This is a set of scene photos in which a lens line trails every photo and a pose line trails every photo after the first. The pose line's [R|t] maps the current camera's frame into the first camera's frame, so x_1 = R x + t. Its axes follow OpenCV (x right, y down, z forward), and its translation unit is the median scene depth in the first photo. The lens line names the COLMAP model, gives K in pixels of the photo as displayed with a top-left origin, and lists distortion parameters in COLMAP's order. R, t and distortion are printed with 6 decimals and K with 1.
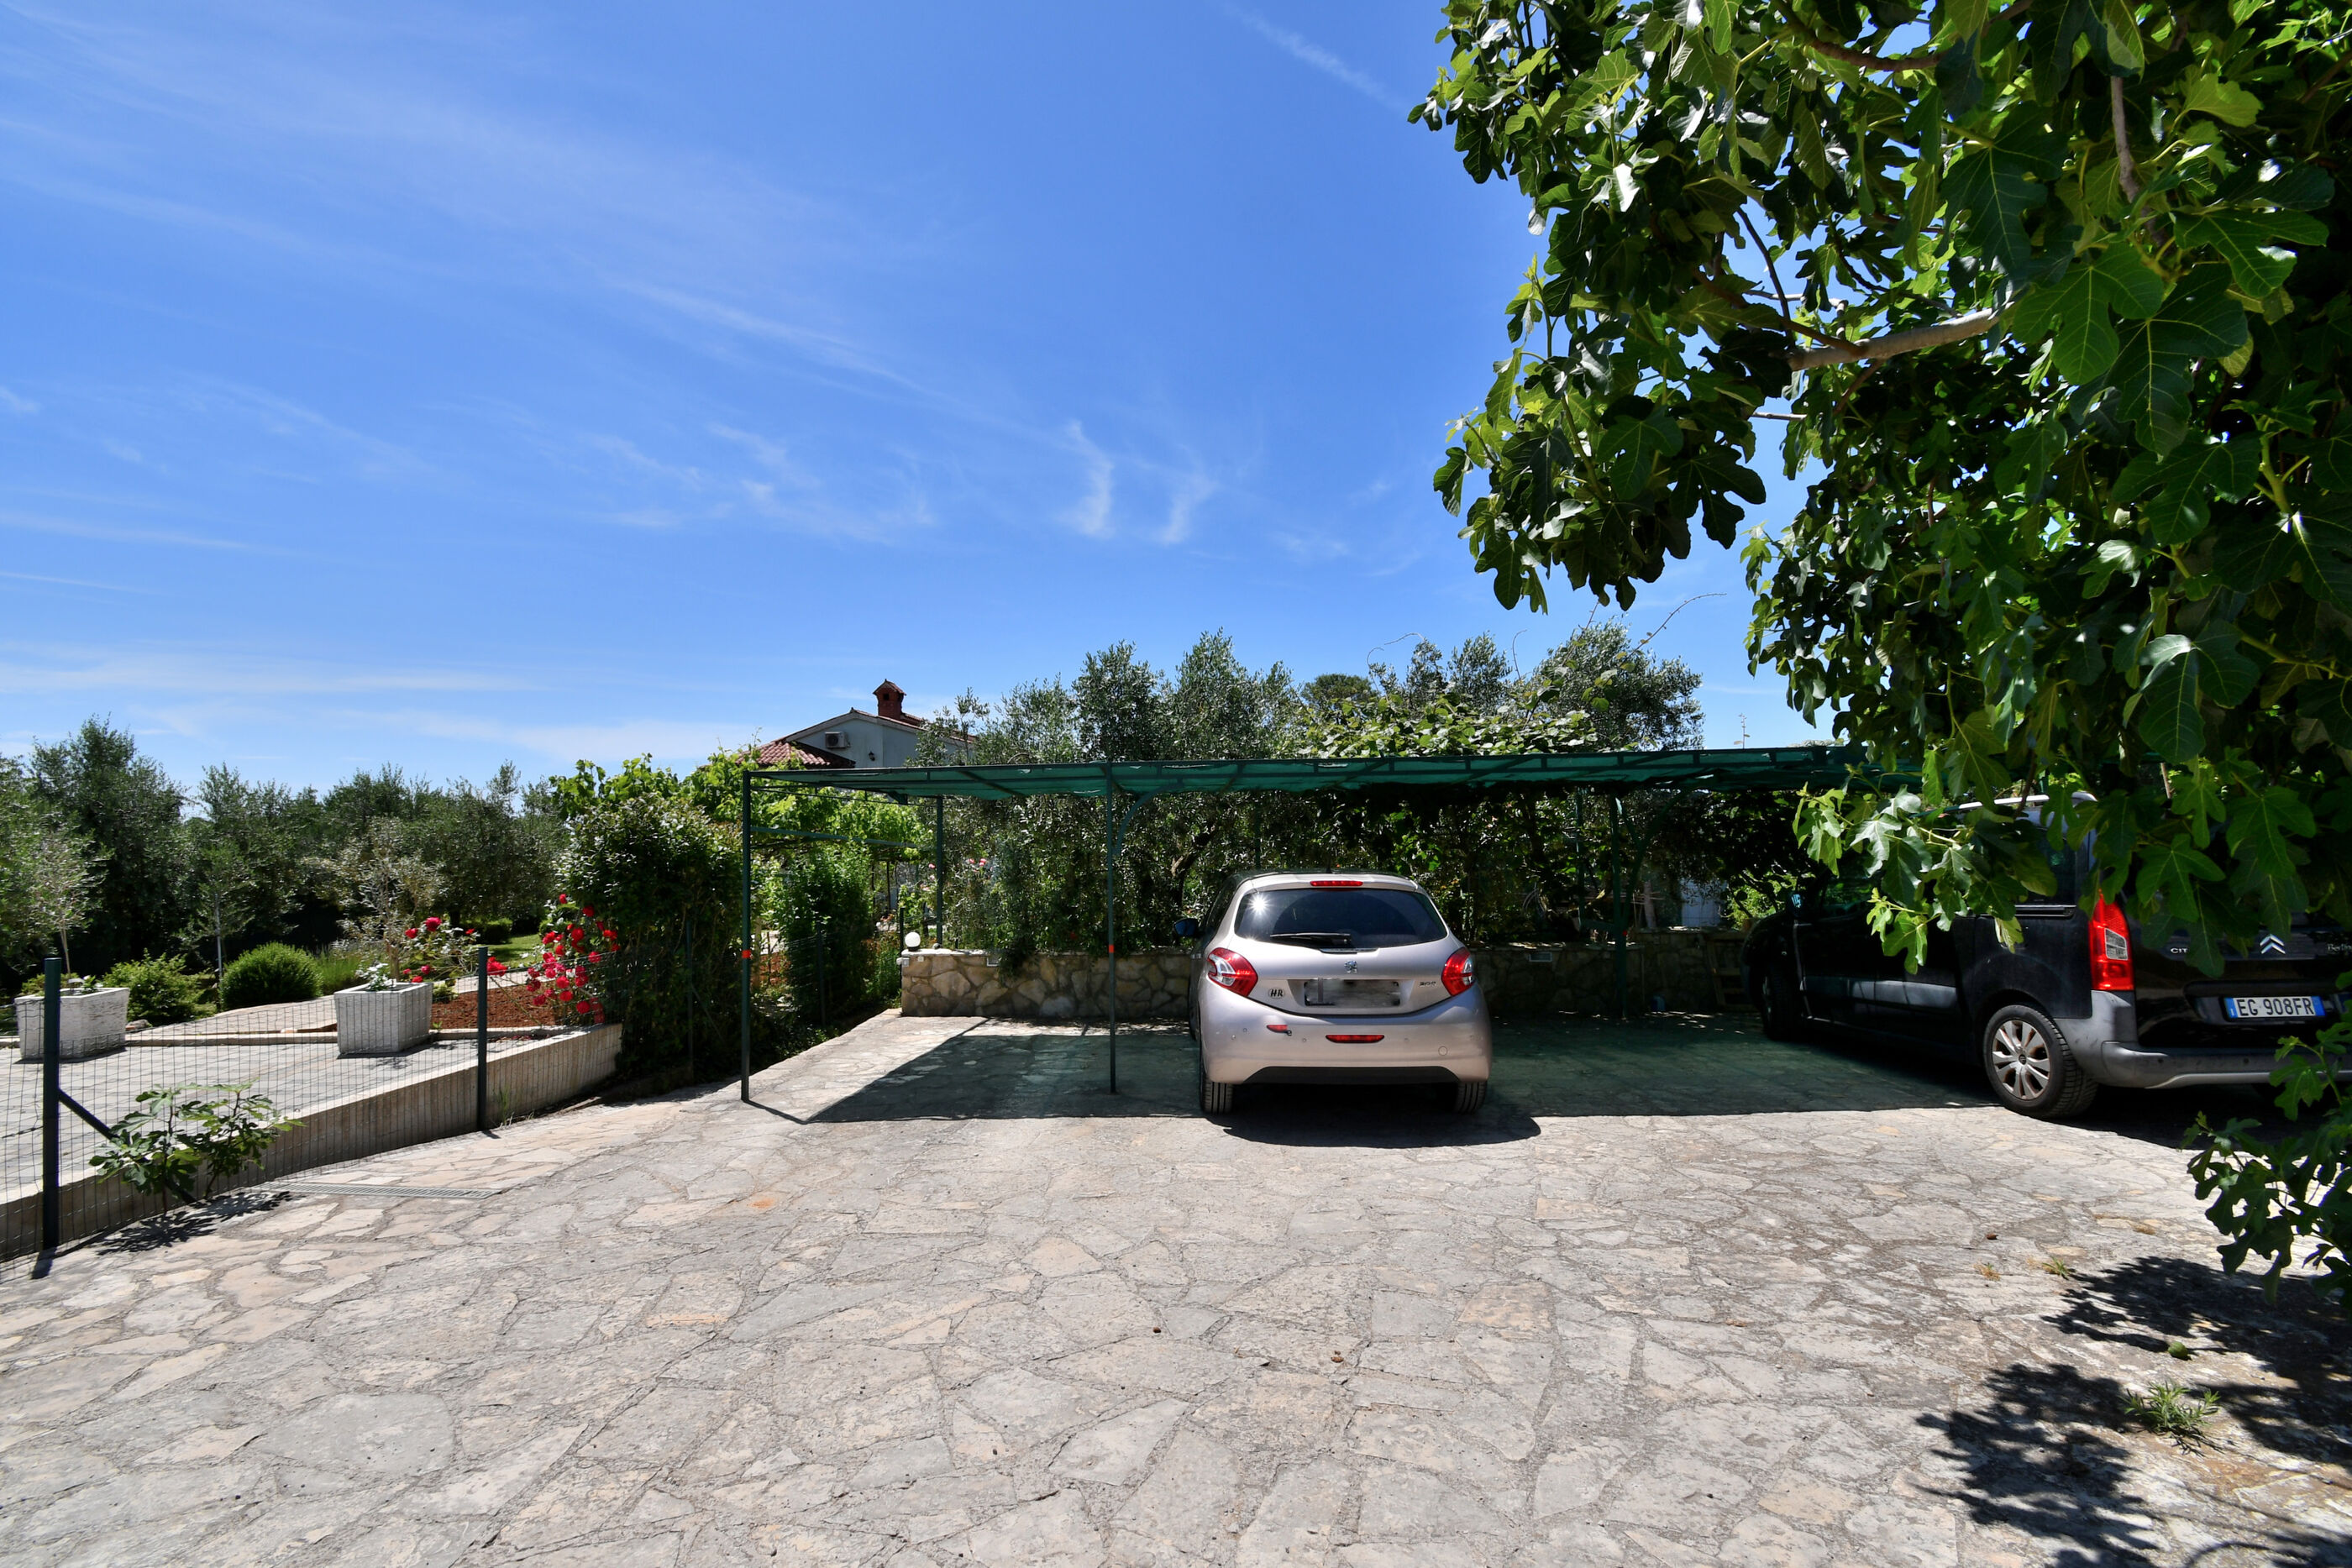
lens RADIAL K [[1035.2, 0, 1176.0], [0, 1035.2, 784.0], [0, 0, 1]] dist [0.010839, -0.019285]
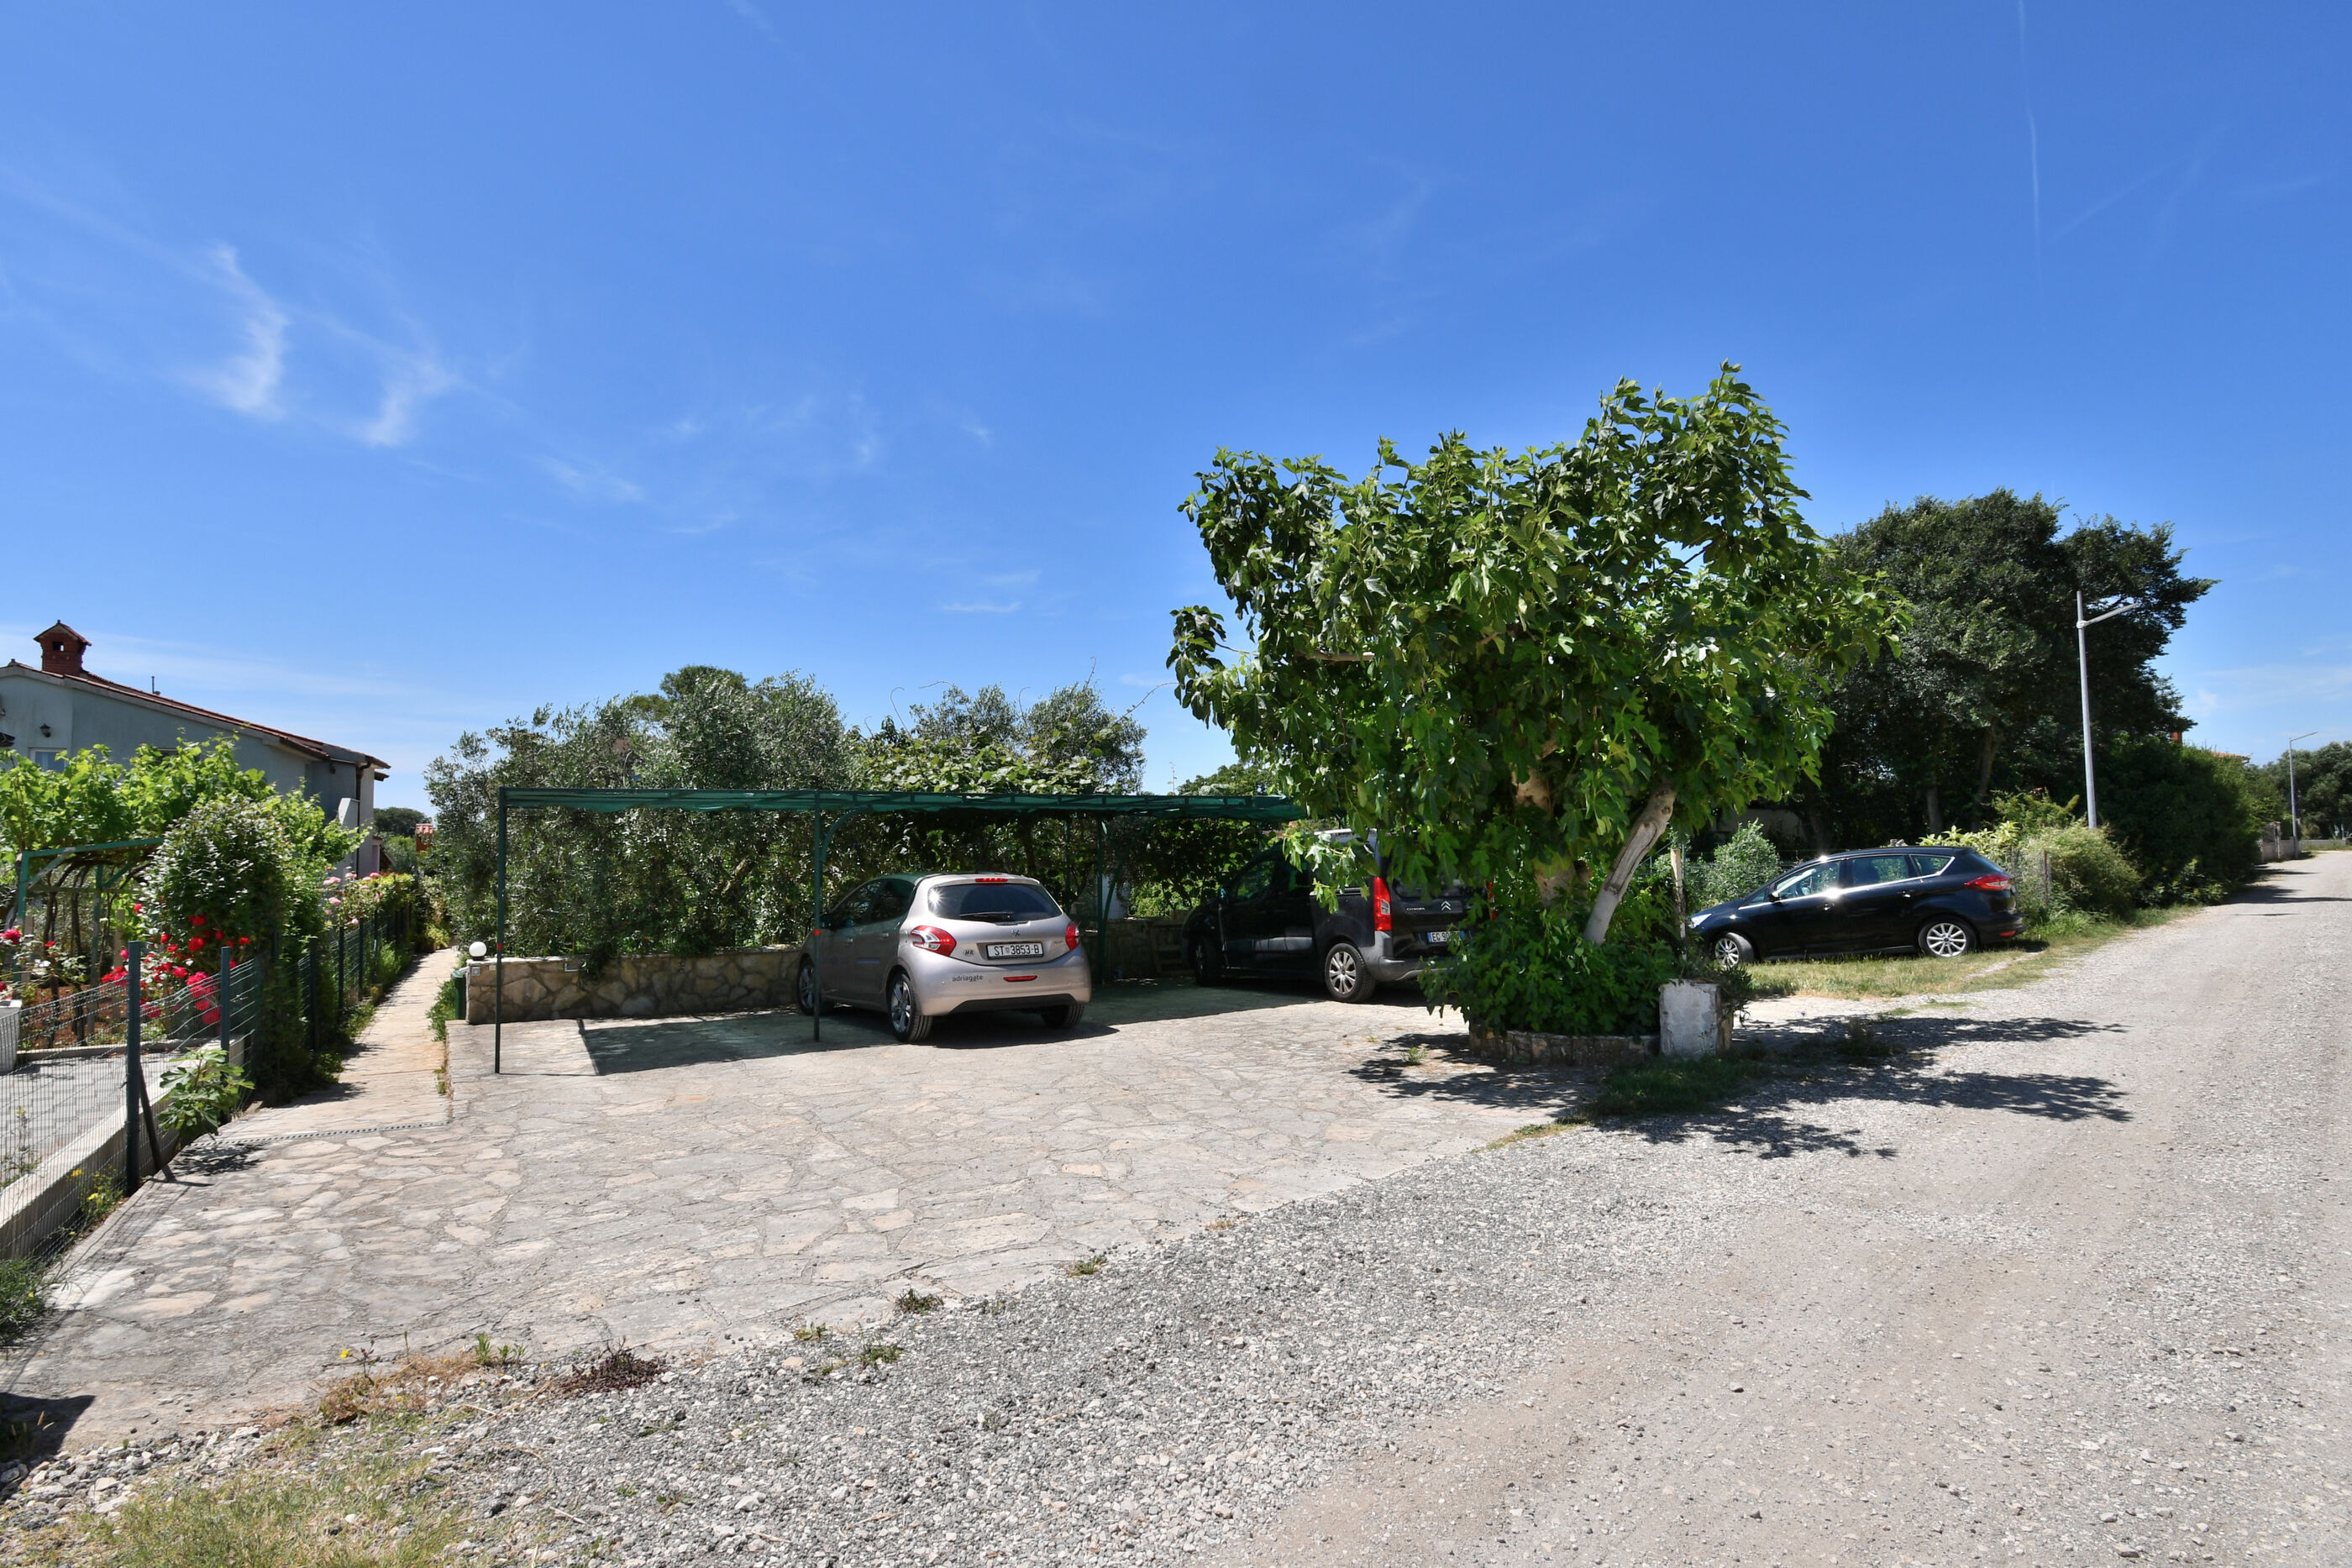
lens RADIAL K [[1222.1, 0, 1176.1], [0, 1222.1, 828.5], [0, 0, 1]] dist [-0.040149, 0.000197]
pose [[0.823884, 0.015561, 0.566544, -0.499771], [-0.032962, 0.999247, 0.020488, -0.016864], [-0.565799, -0.035554, 0.823777, -0.461991]]
